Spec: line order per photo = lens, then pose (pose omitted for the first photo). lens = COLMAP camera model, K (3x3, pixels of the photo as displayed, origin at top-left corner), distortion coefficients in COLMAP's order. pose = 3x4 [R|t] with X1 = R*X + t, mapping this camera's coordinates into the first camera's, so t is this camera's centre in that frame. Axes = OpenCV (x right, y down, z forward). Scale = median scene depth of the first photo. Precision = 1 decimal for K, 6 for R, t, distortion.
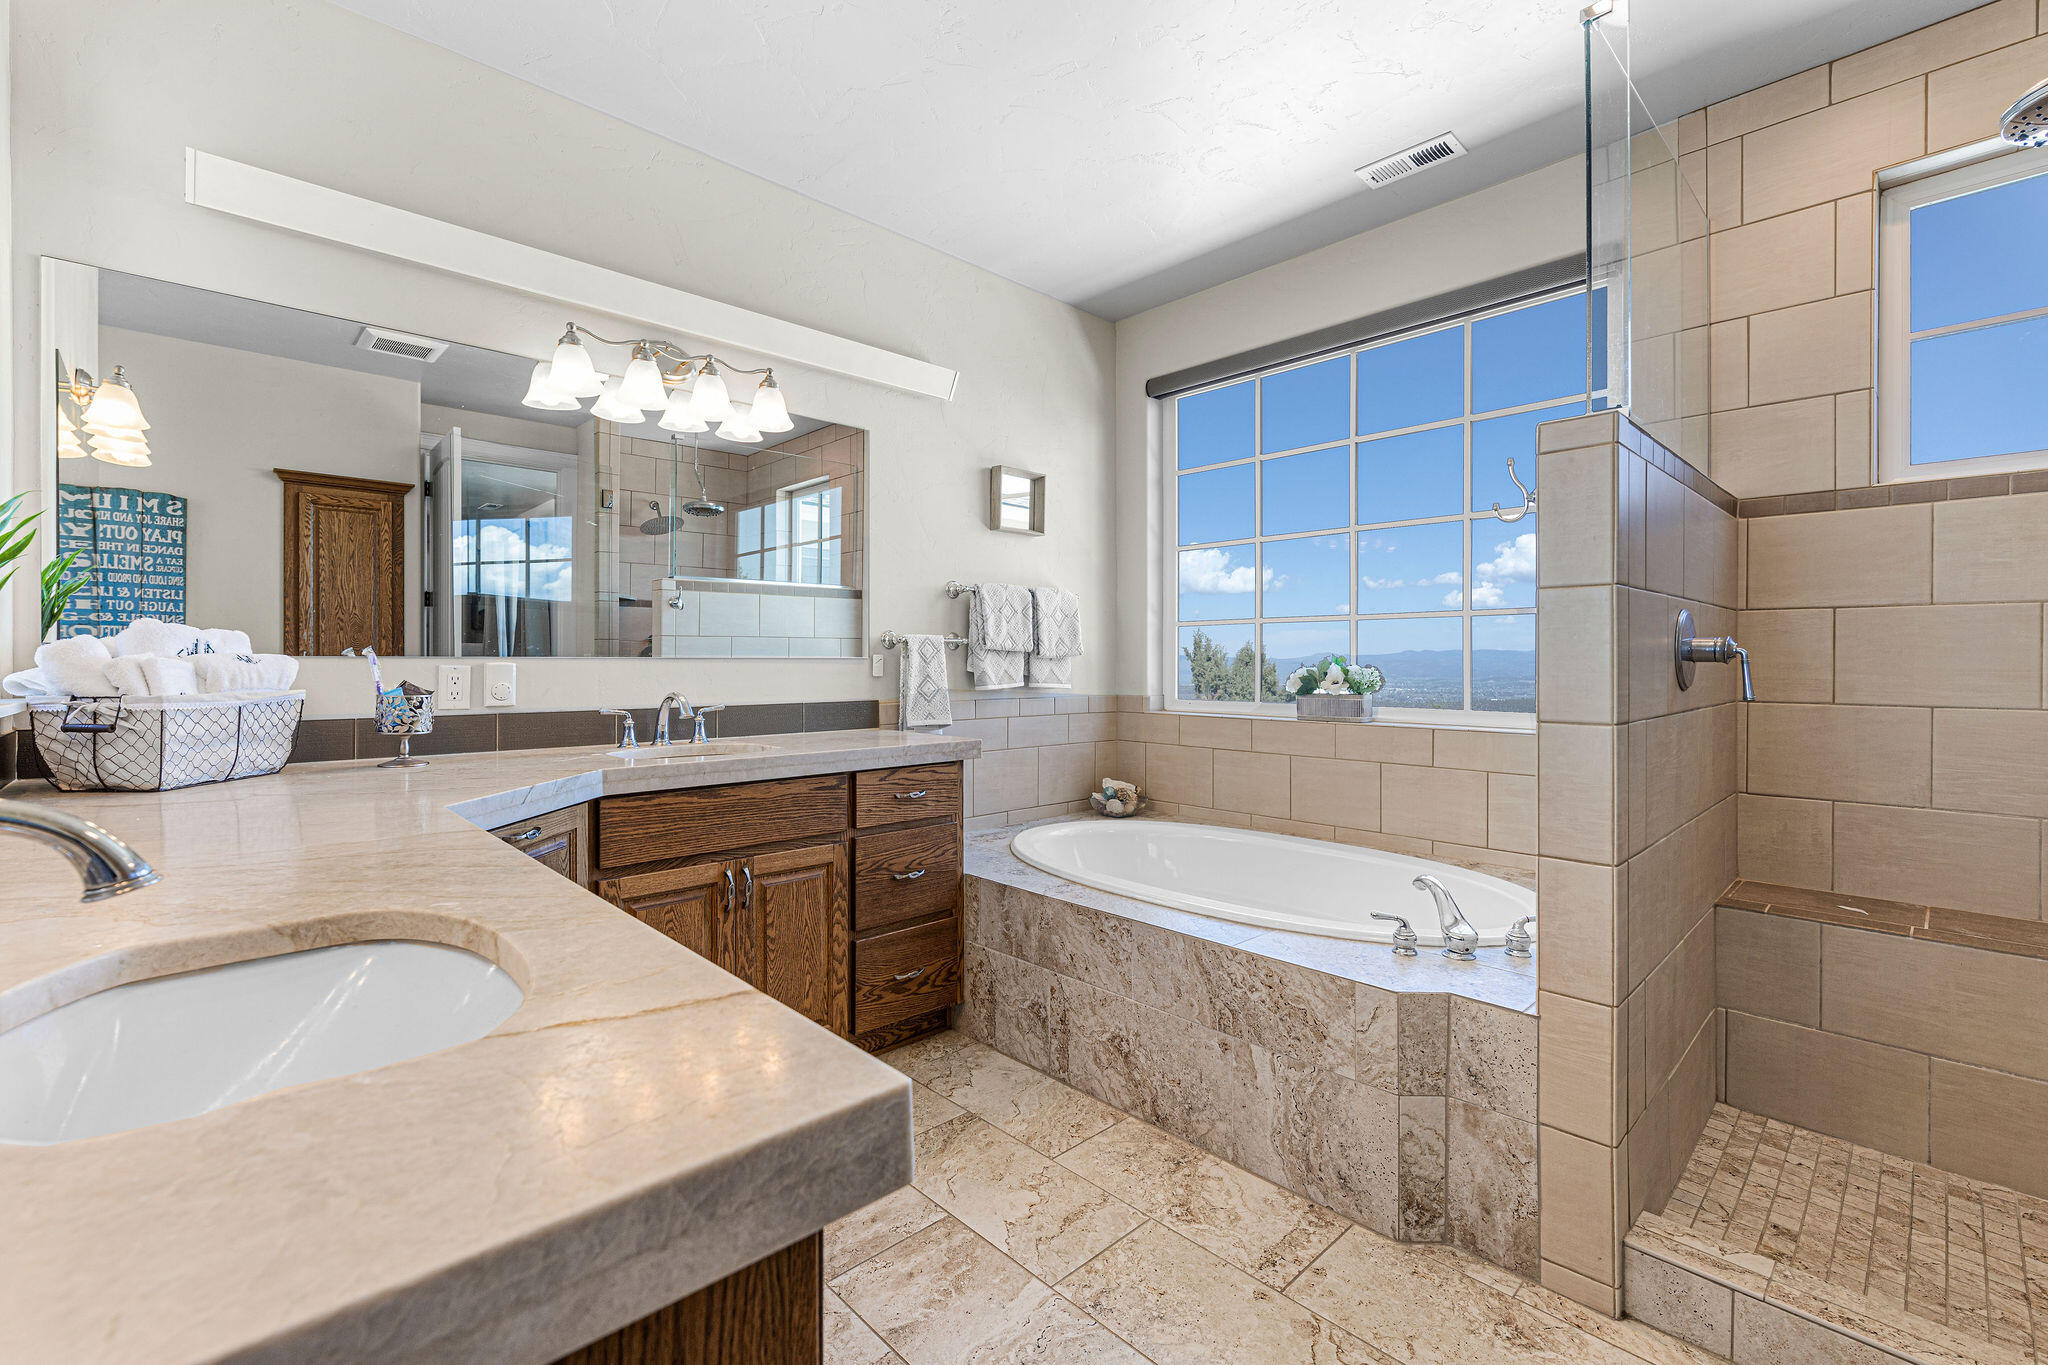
lens RADIAL K [[876.9, 0, 1025.5], [0, 876.9, 664.6], [0, 0, 1]] dist [-0.000494, -0.000758]
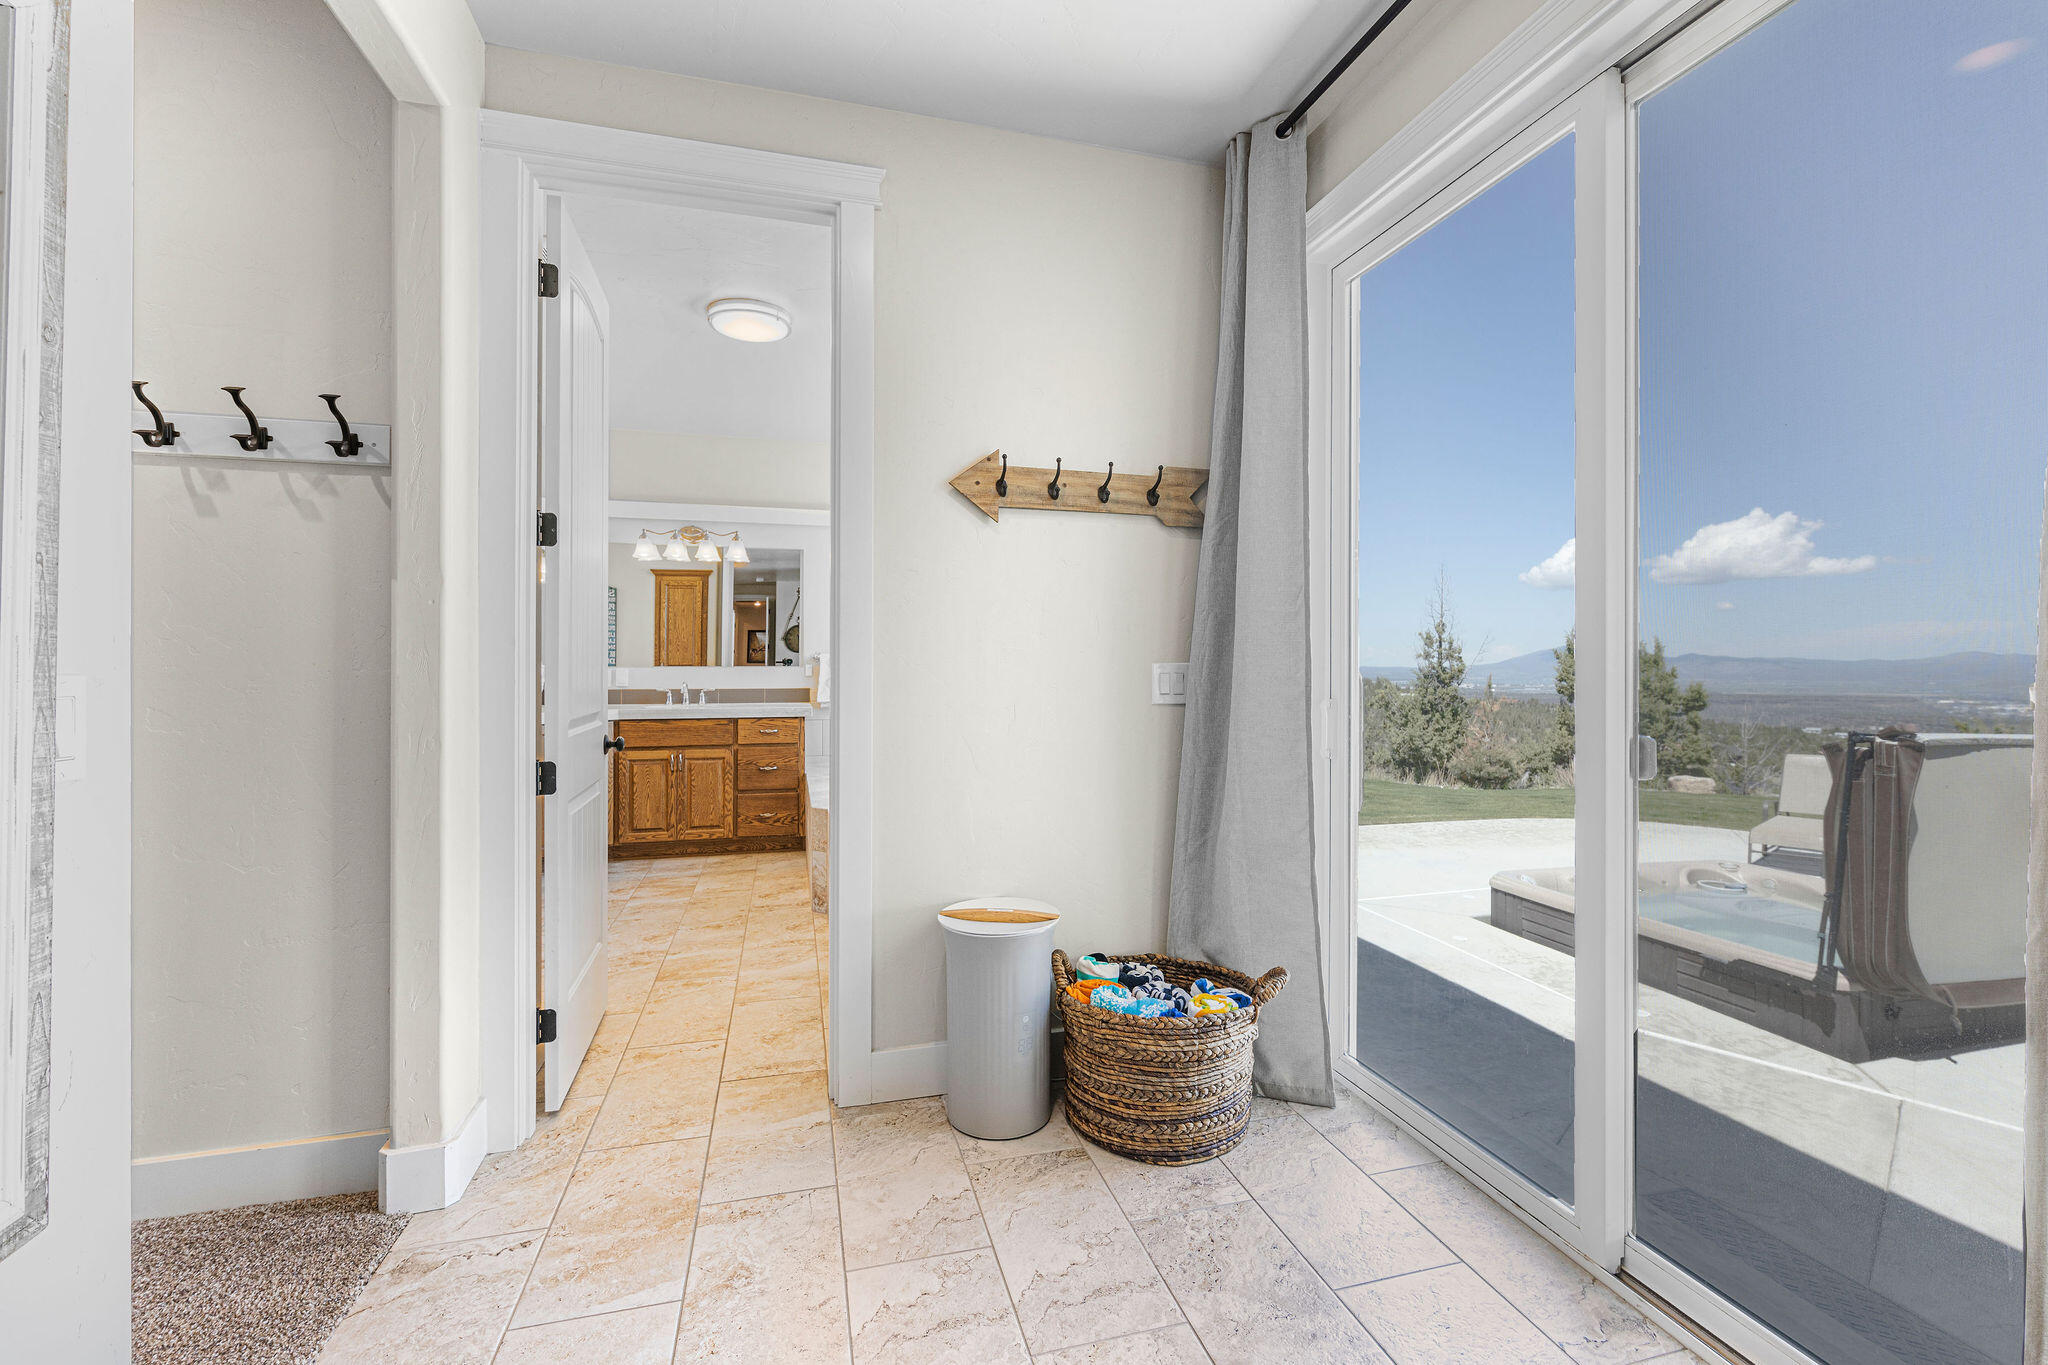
lens RADIAL K [[876.9, 0, 1030.5], [0, 876.9, 664.3], [0, 0, 1]] dist [-0.000494, -0.000758]
pose [[0.881161, 0.001609, -0.472813, 1.479905], [-0.002728, 0.999995, -0.001681, -0.013192], [0.472808, 0.002772, 0.881161, -0.597346]]
